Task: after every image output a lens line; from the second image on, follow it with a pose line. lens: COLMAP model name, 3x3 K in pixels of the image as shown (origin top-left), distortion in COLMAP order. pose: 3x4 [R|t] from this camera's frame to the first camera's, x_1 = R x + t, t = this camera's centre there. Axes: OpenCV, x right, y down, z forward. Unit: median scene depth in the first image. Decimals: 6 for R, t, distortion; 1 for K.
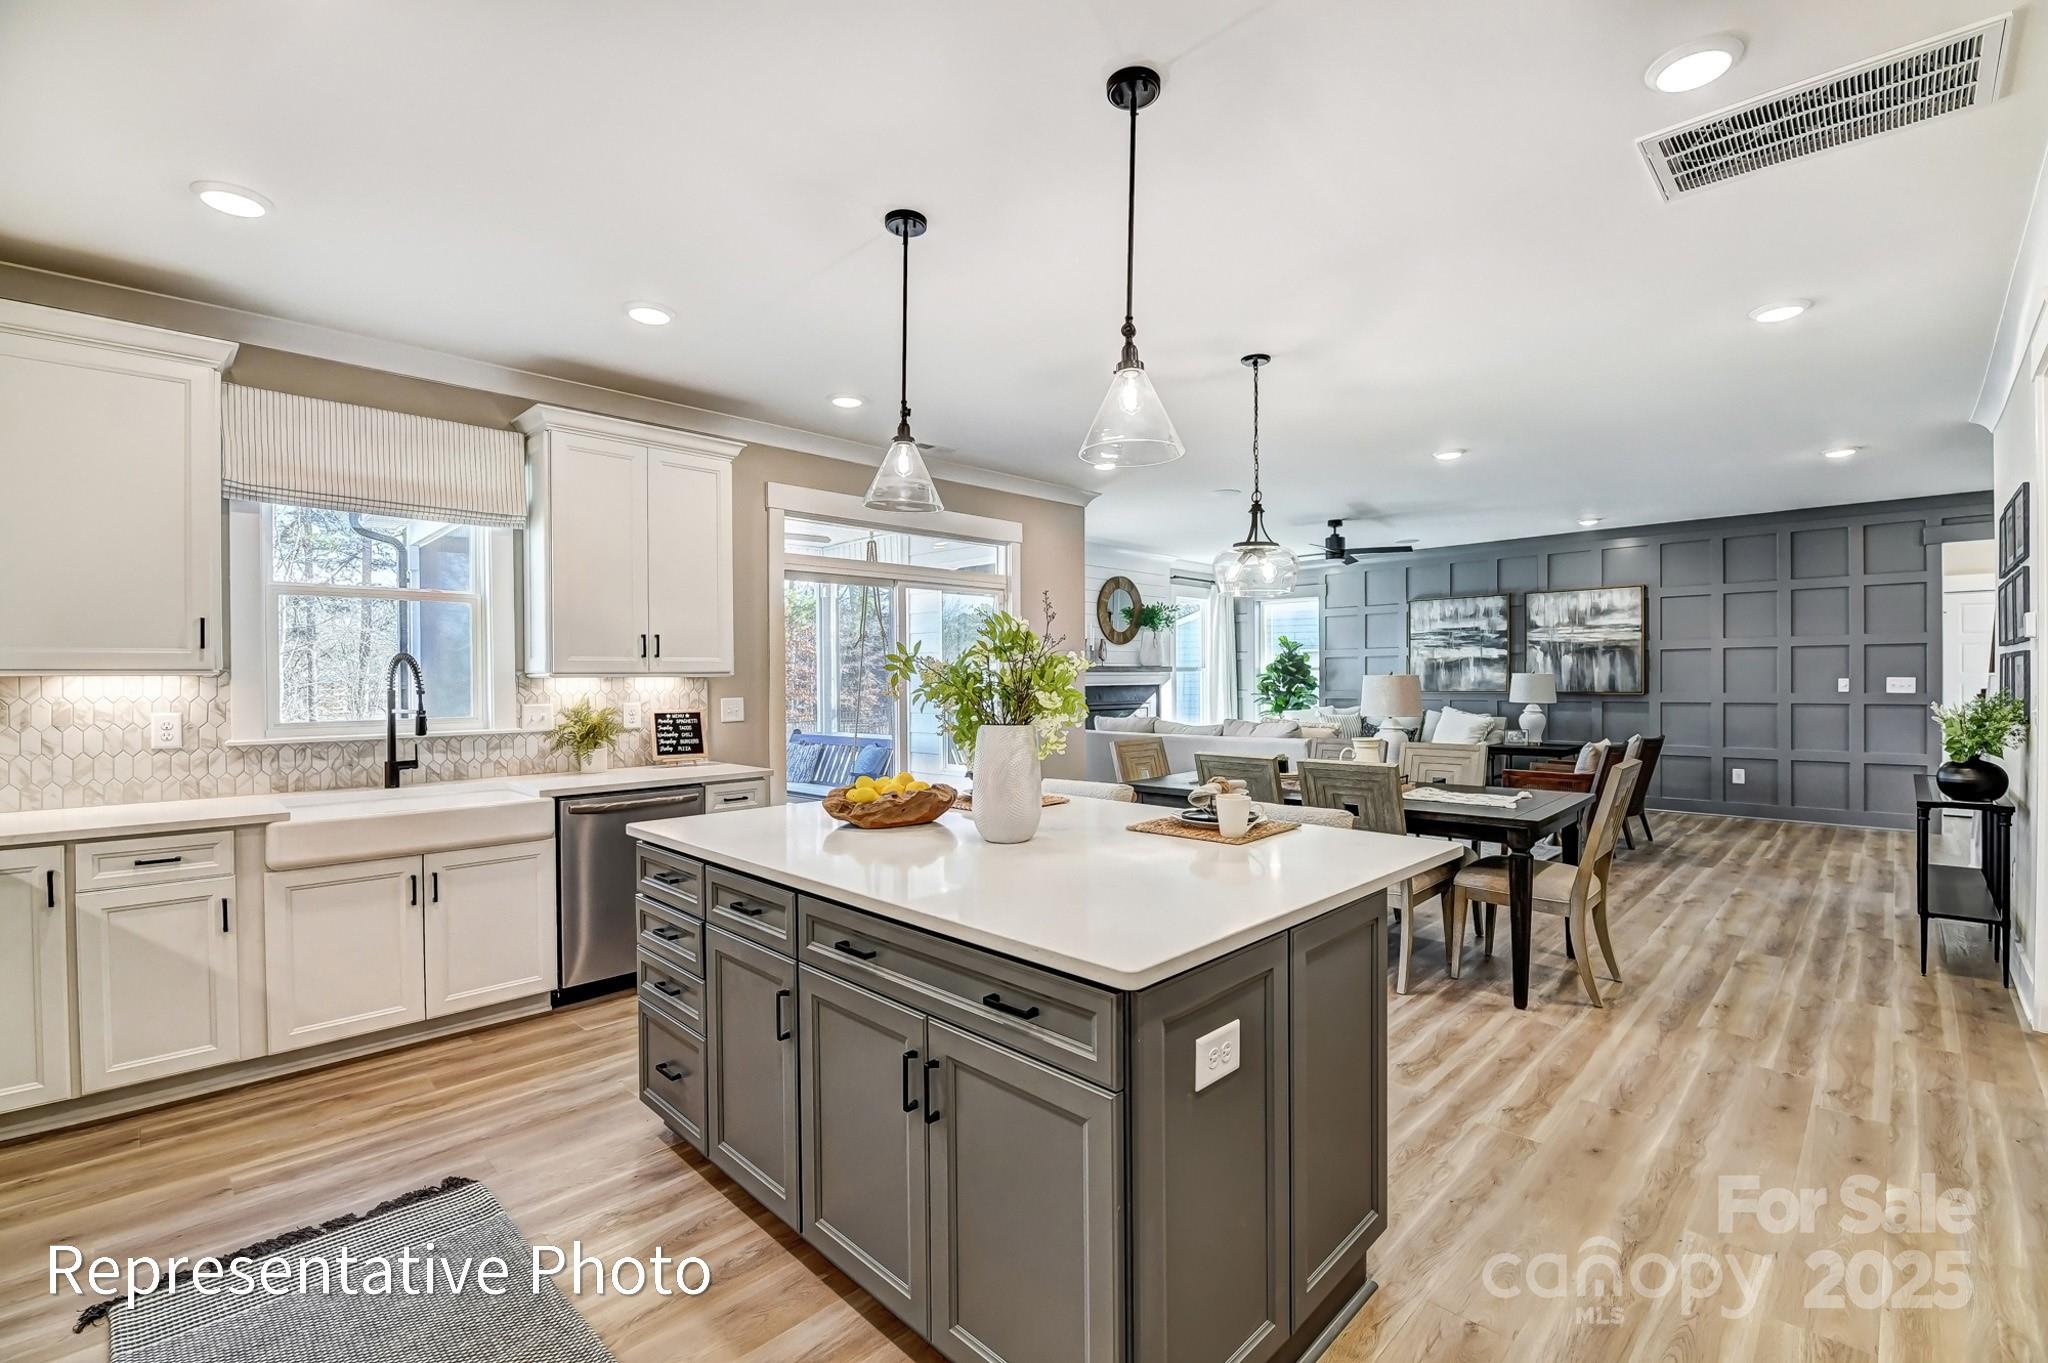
lens RADIAL K [[885.6, 0, 1034.7], [0, 885.6, 680.5], [0, 0, 1]] dist [-0.002873, -0.010097]
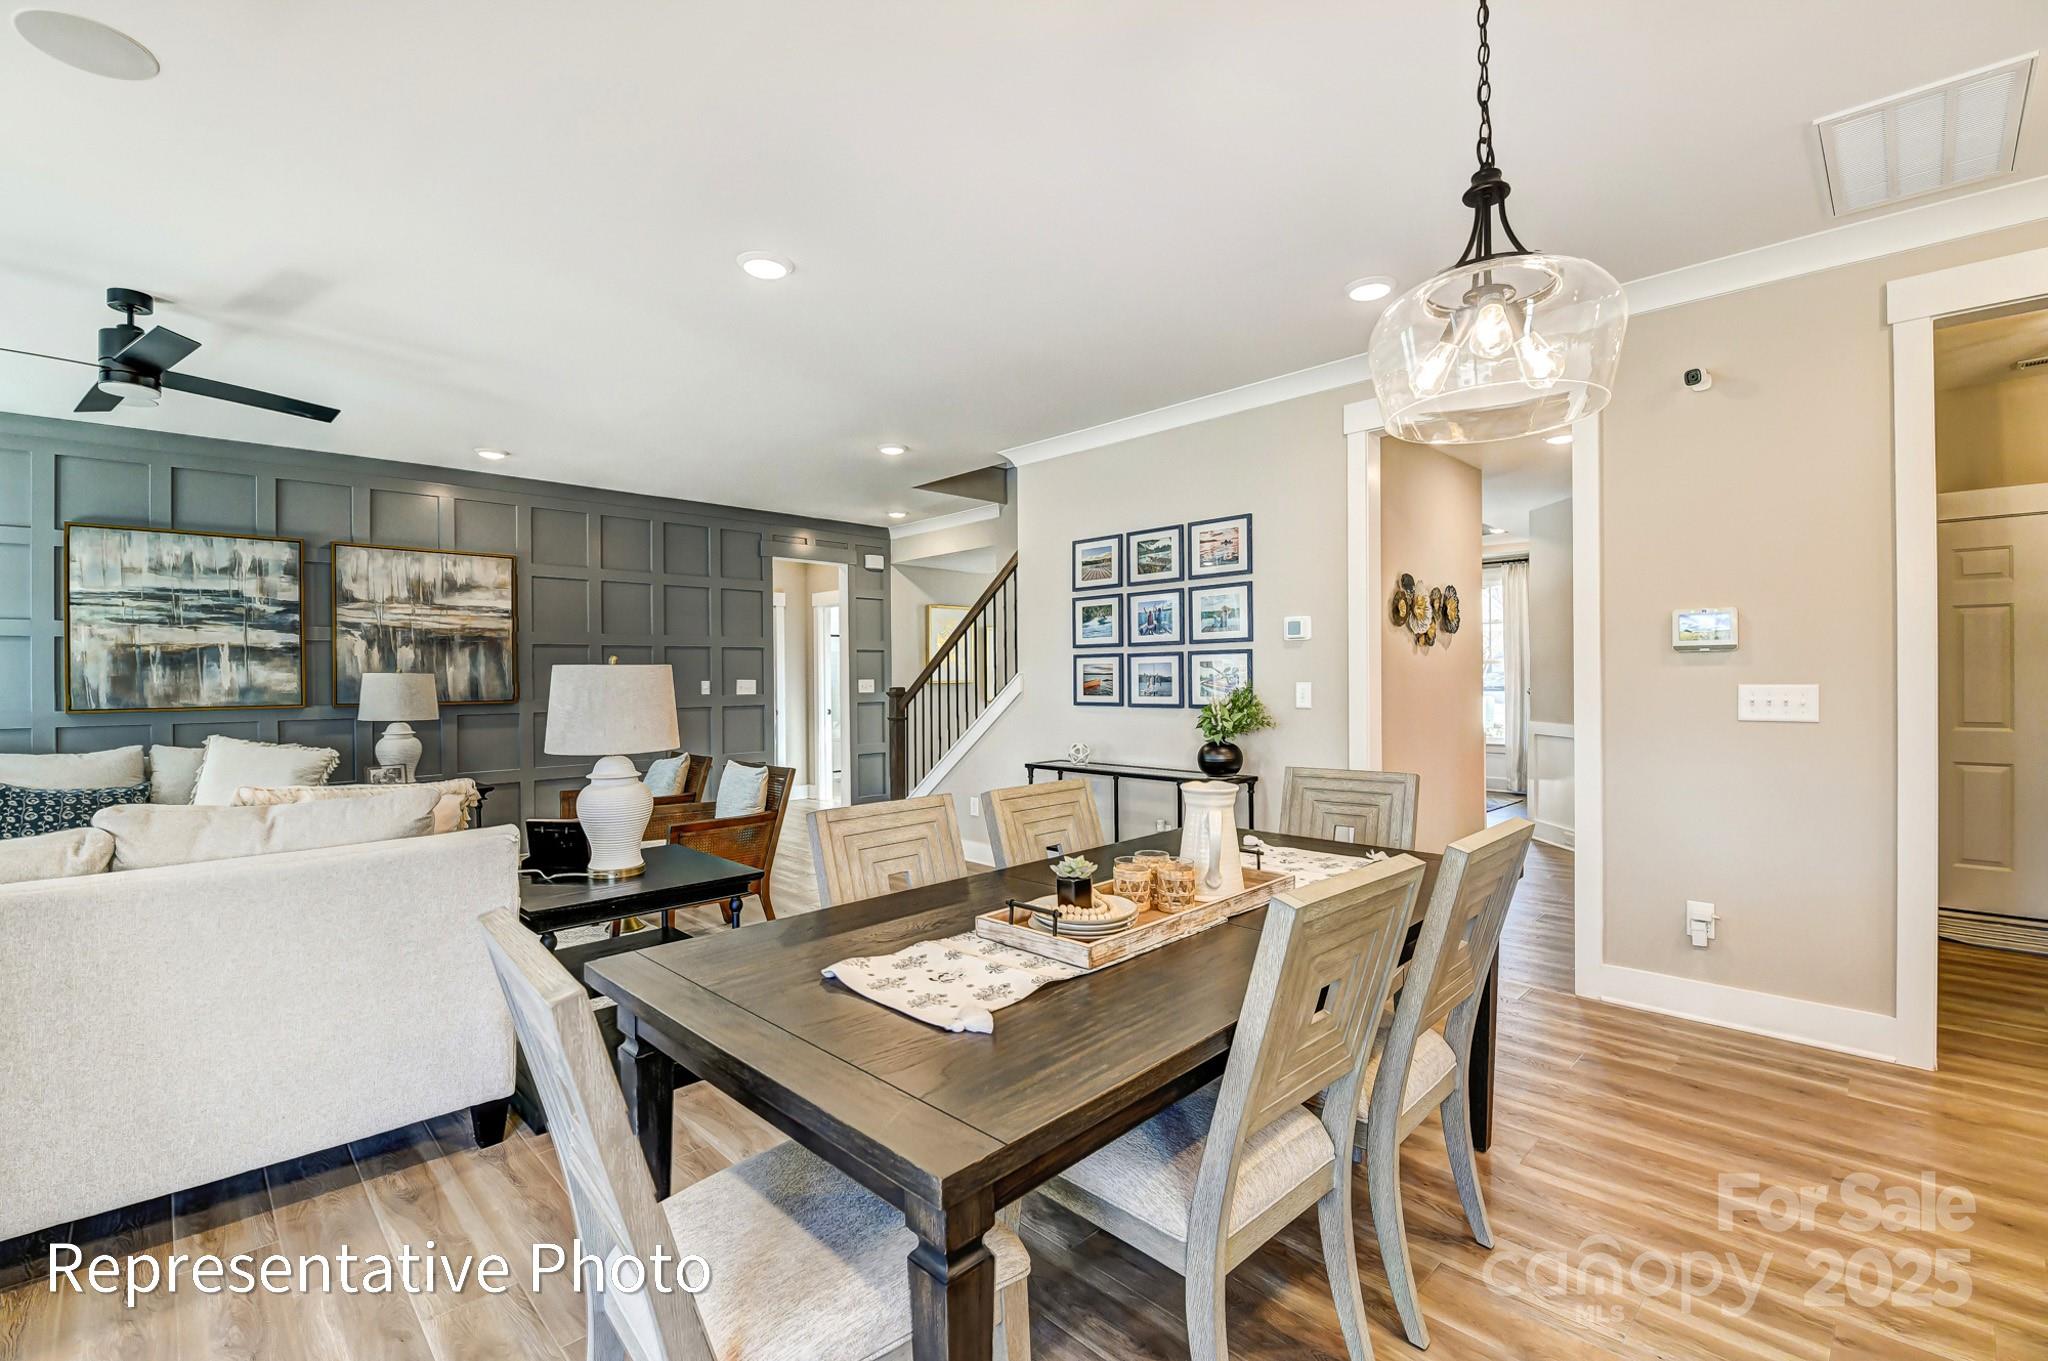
lens RADIAL K [[887.0, 0, 1031.8], [0, 887.0, 678.1], [0, 0, 1]] dist [0.001484, -0.012877]
pose [[0.016095, 0.005506, 0.999855, -0.070472], [0.012309, 0.999908, -0.005704, 0.005832], [-0.999795, 0.012399, 0.016026, 0.717904]]
